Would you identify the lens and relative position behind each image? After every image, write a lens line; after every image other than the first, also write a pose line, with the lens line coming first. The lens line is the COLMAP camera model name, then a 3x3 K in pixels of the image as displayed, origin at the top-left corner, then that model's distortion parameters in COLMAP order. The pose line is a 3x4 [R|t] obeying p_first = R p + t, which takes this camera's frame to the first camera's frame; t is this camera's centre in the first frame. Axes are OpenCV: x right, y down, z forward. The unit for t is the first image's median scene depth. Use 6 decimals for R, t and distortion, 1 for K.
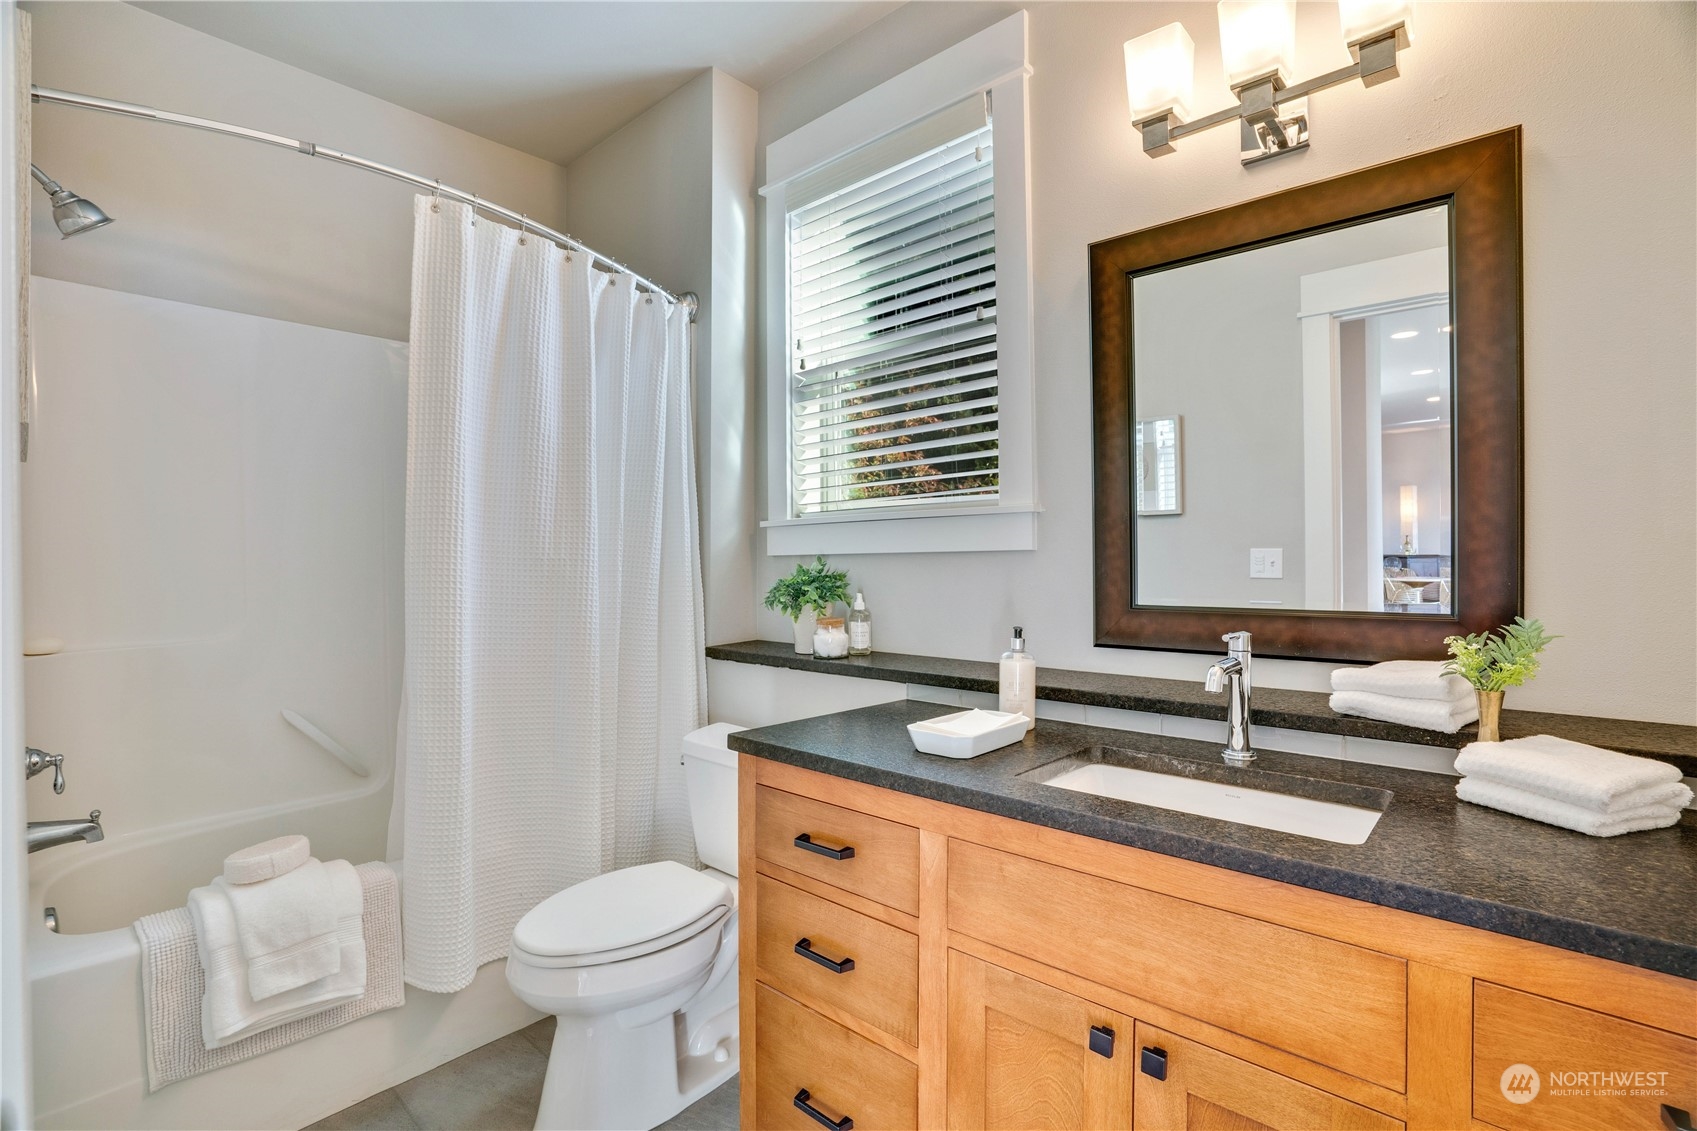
lens RADIAL K [[782.7, 0, 843.6], [0, 782.7, 562.5], [0, 0, 1]] dist [-0.031214, 0.004946]
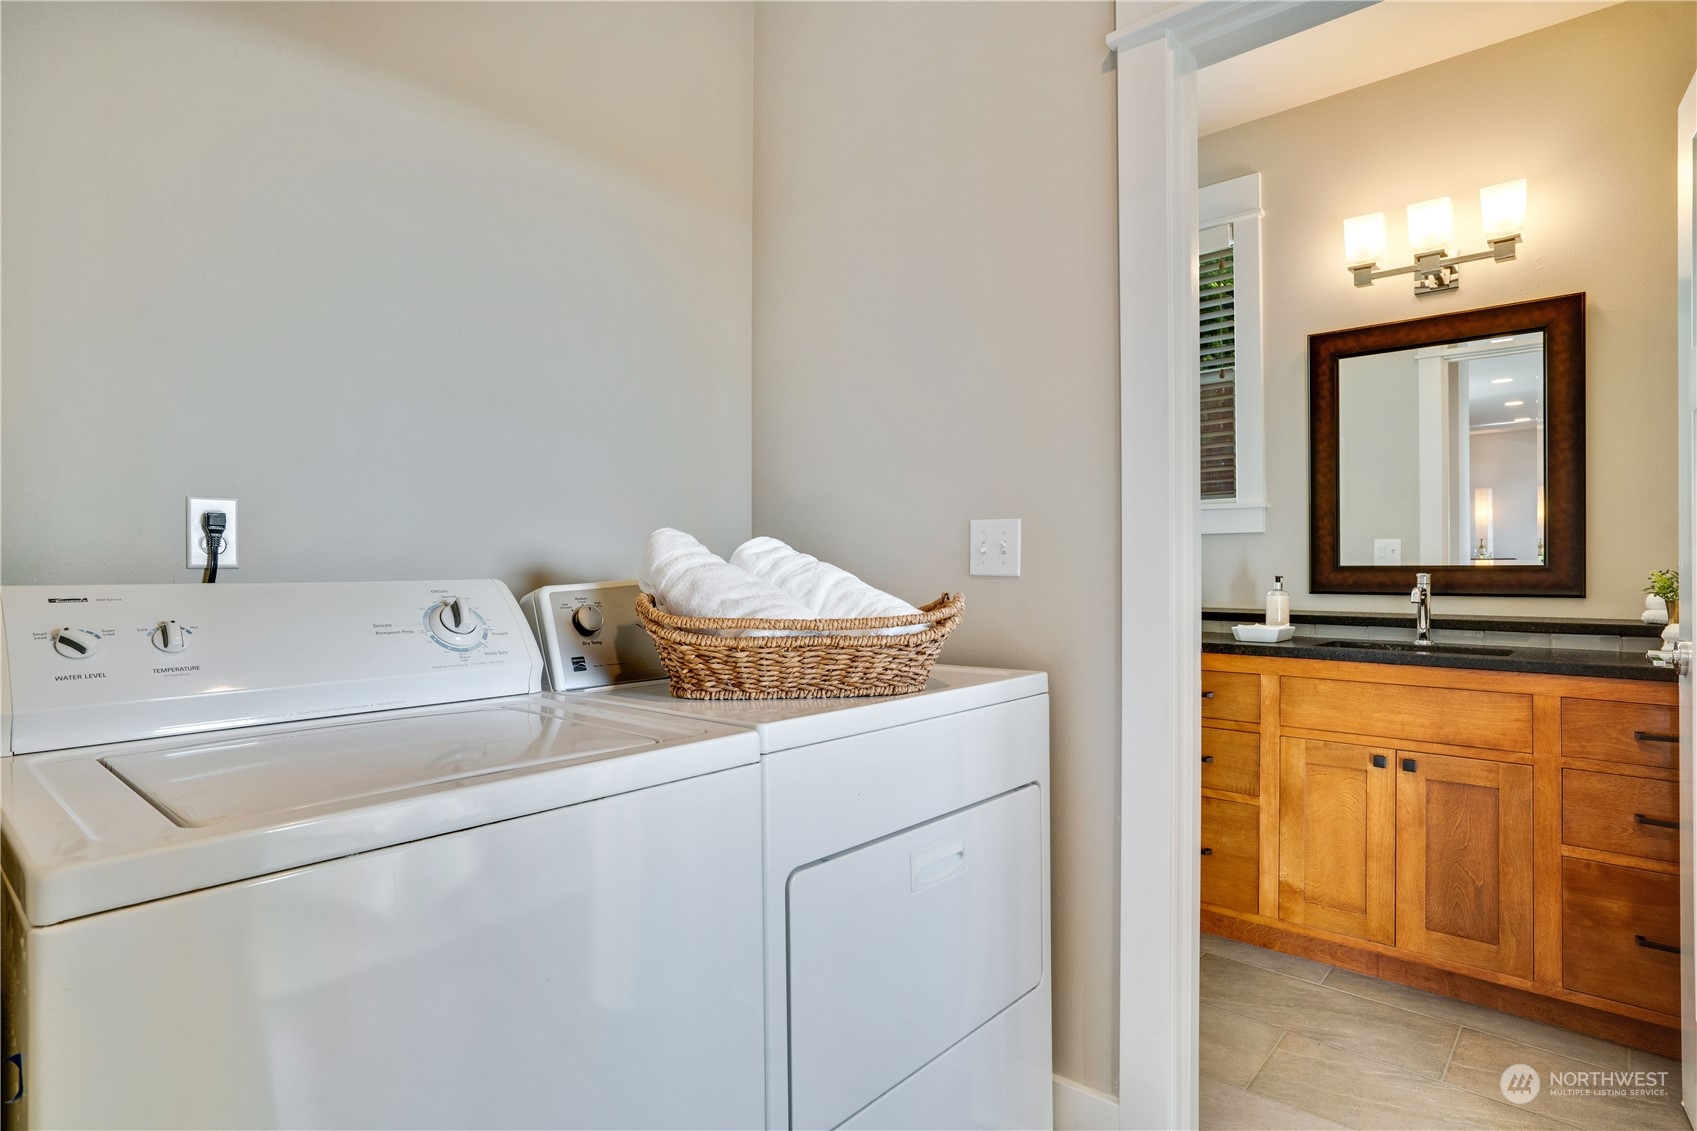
lens RADIAL K [[900.0, 0, 849.0], [0, 900.0, 562.9], [0, 0, 1]] dist [-0.003408, 0.003853]
pose [[0.999650, 0.005067, 0.025970, -0.866337], [-0.004780, 0.999927, -0.011105, 0.095018], [-0.026025, 0.010977, 0.999601, -1.032409]]
